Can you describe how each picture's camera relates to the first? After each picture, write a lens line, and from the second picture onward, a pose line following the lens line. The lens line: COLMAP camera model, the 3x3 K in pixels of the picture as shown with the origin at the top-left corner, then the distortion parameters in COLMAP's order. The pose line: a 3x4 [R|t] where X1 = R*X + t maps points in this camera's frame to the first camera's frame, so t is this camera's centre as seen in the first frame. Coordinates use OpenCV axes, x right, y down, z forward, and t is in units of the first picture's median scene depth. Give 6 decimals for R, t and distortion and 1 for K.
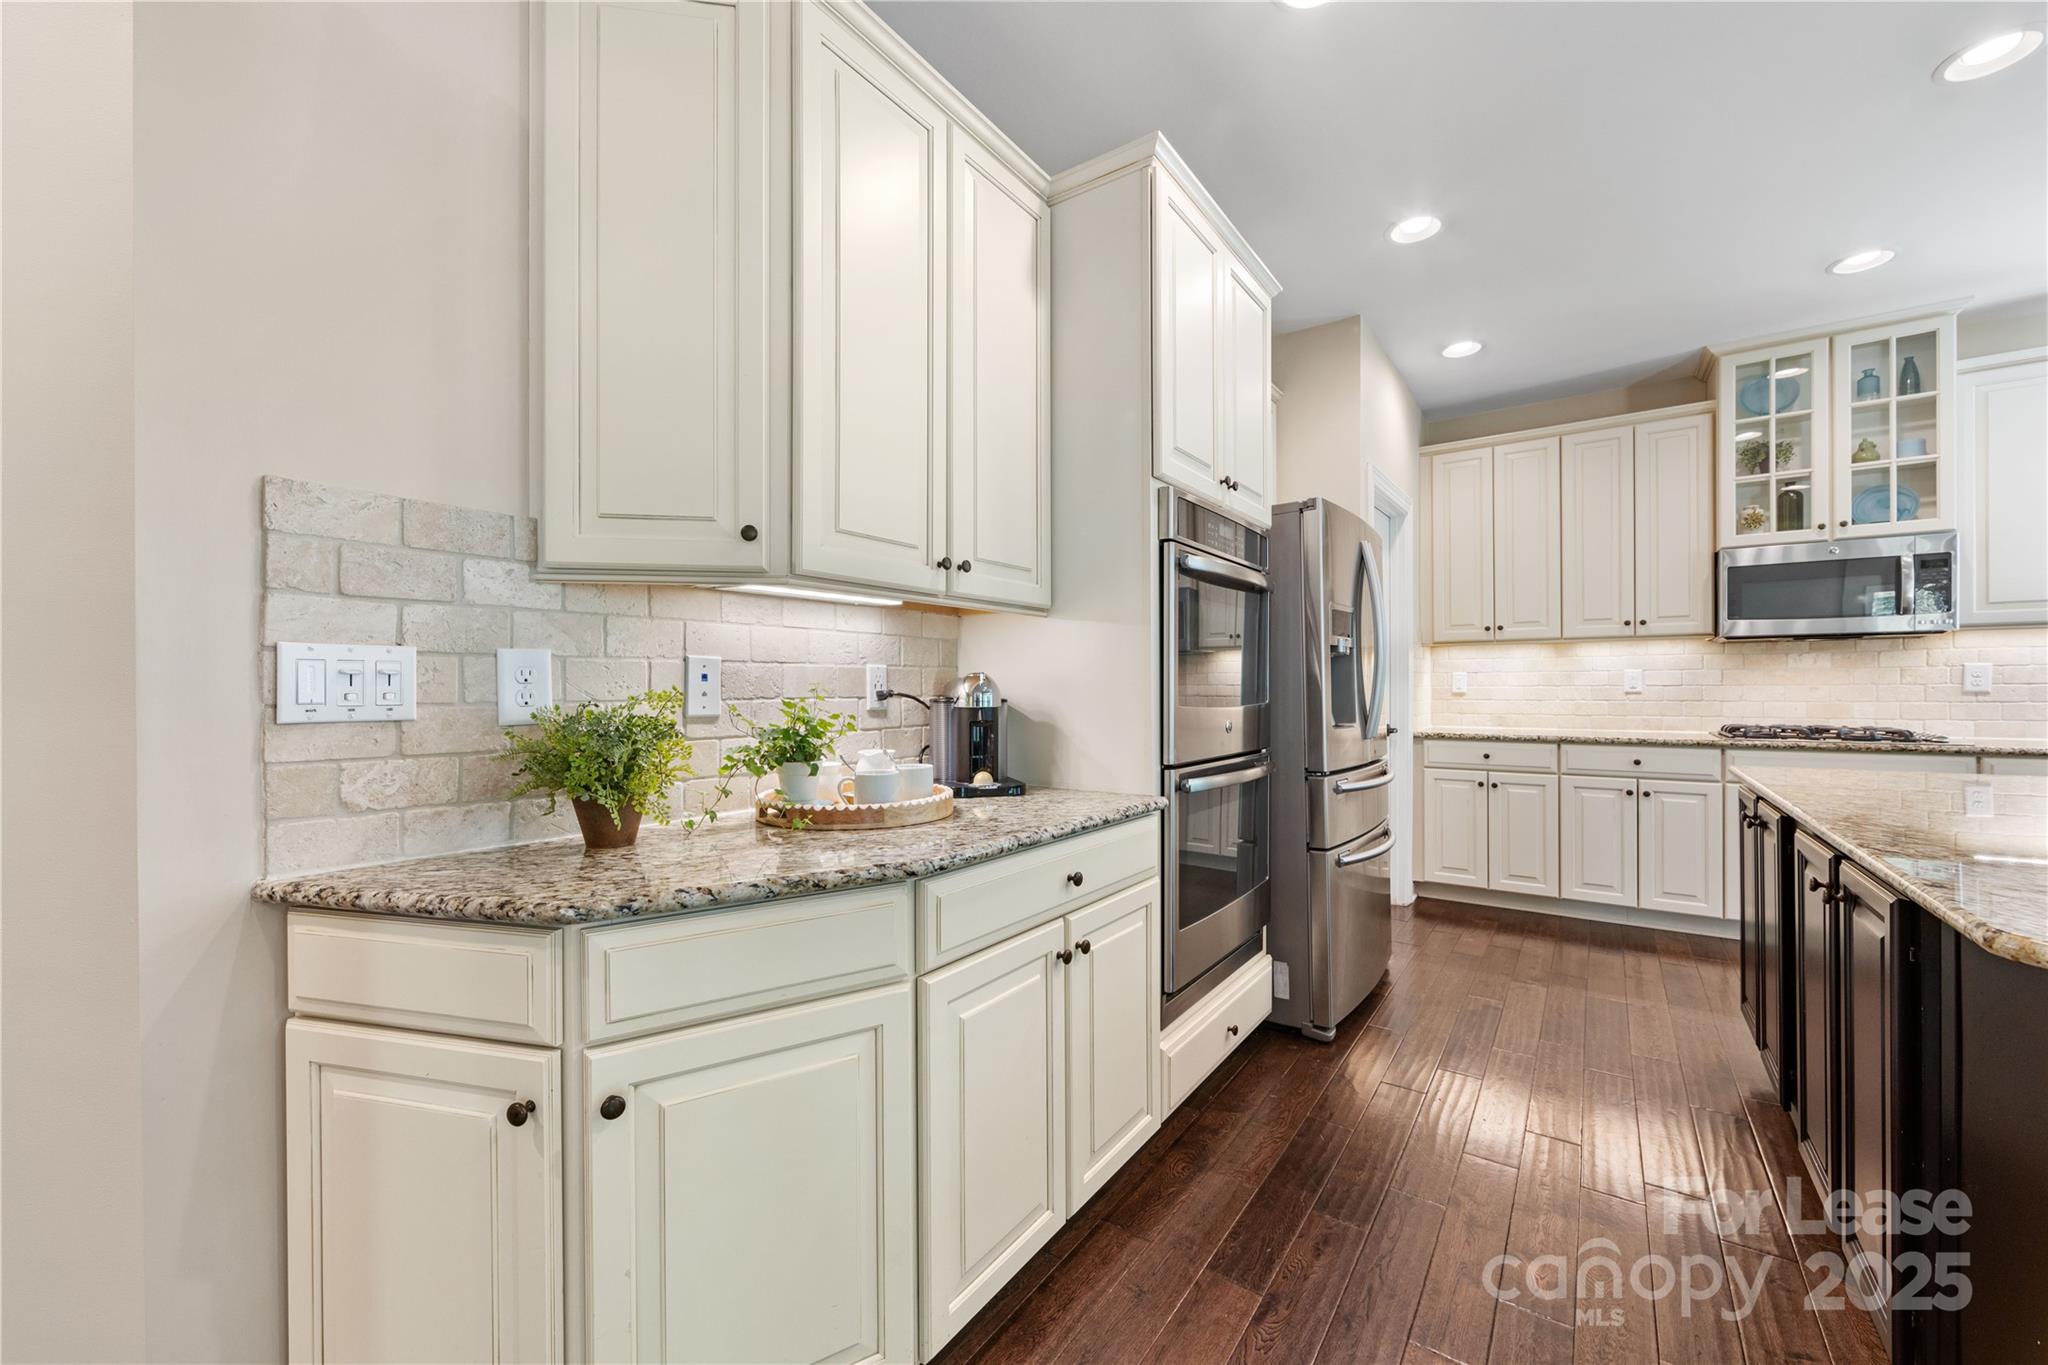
lens RADIAL K [[809.9, 0, 1019.0], [0, 809.9, 688.5], [0, 0, 1]] dist [0.000543, 0.000426]
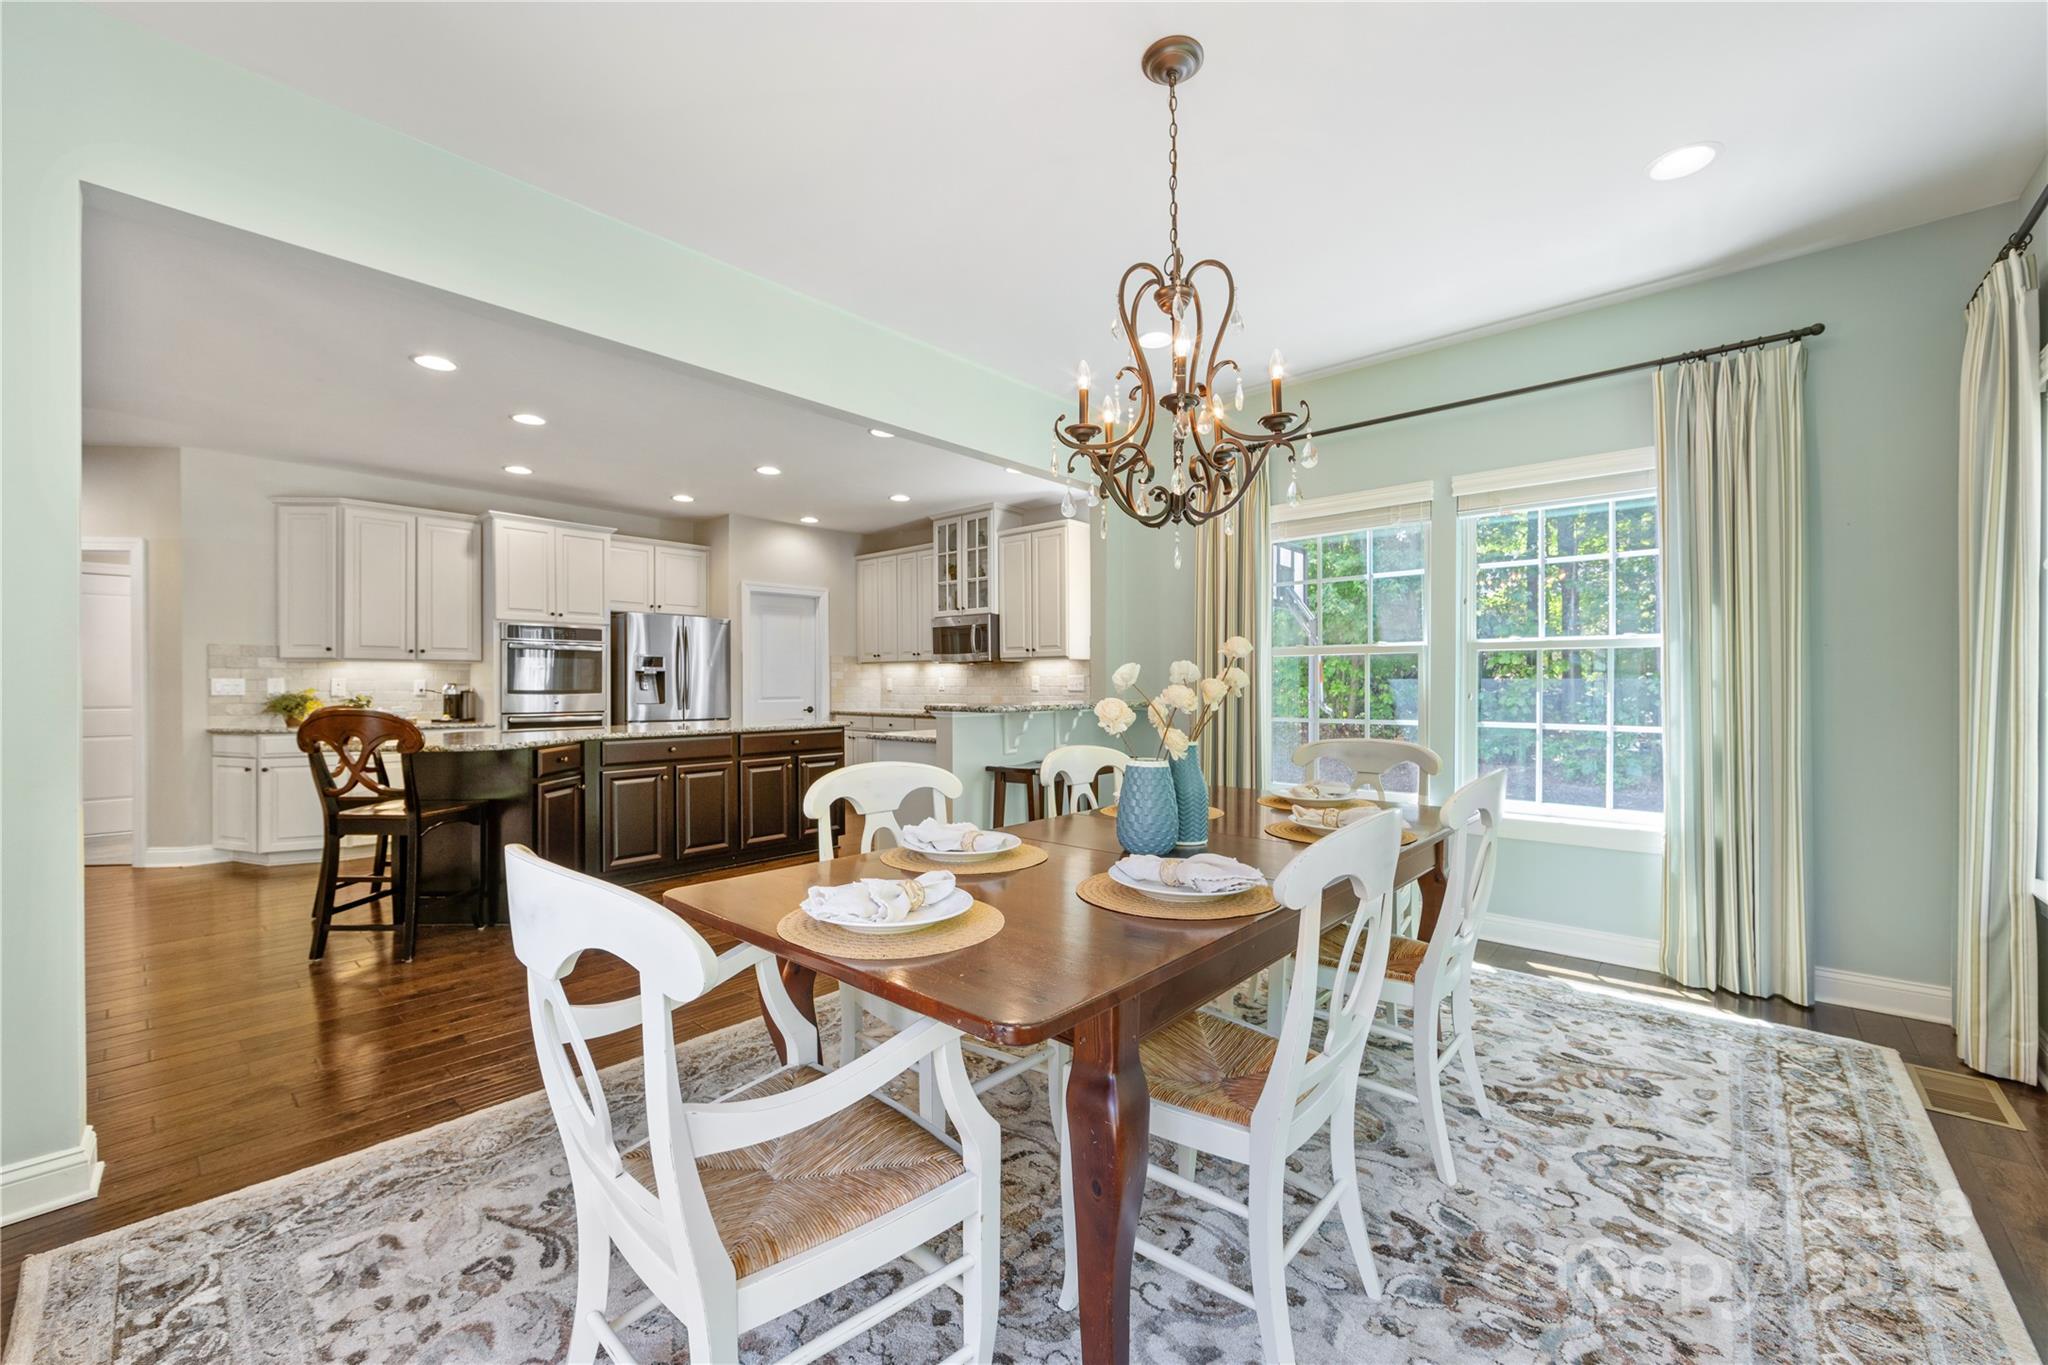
lens RADIAL K [[809.9, 0, 1012.1], [0, 809.9, 688.2], [0, 0, 1]] dist [0.000543, 0.000426]
pose [[0.993949, 0.002243, -0.109823, 3.527060], [-0.001881, 0.999992, 0.003396, -0.019551], [0.109829, -0.003169, 0.993945, -2.651749]]
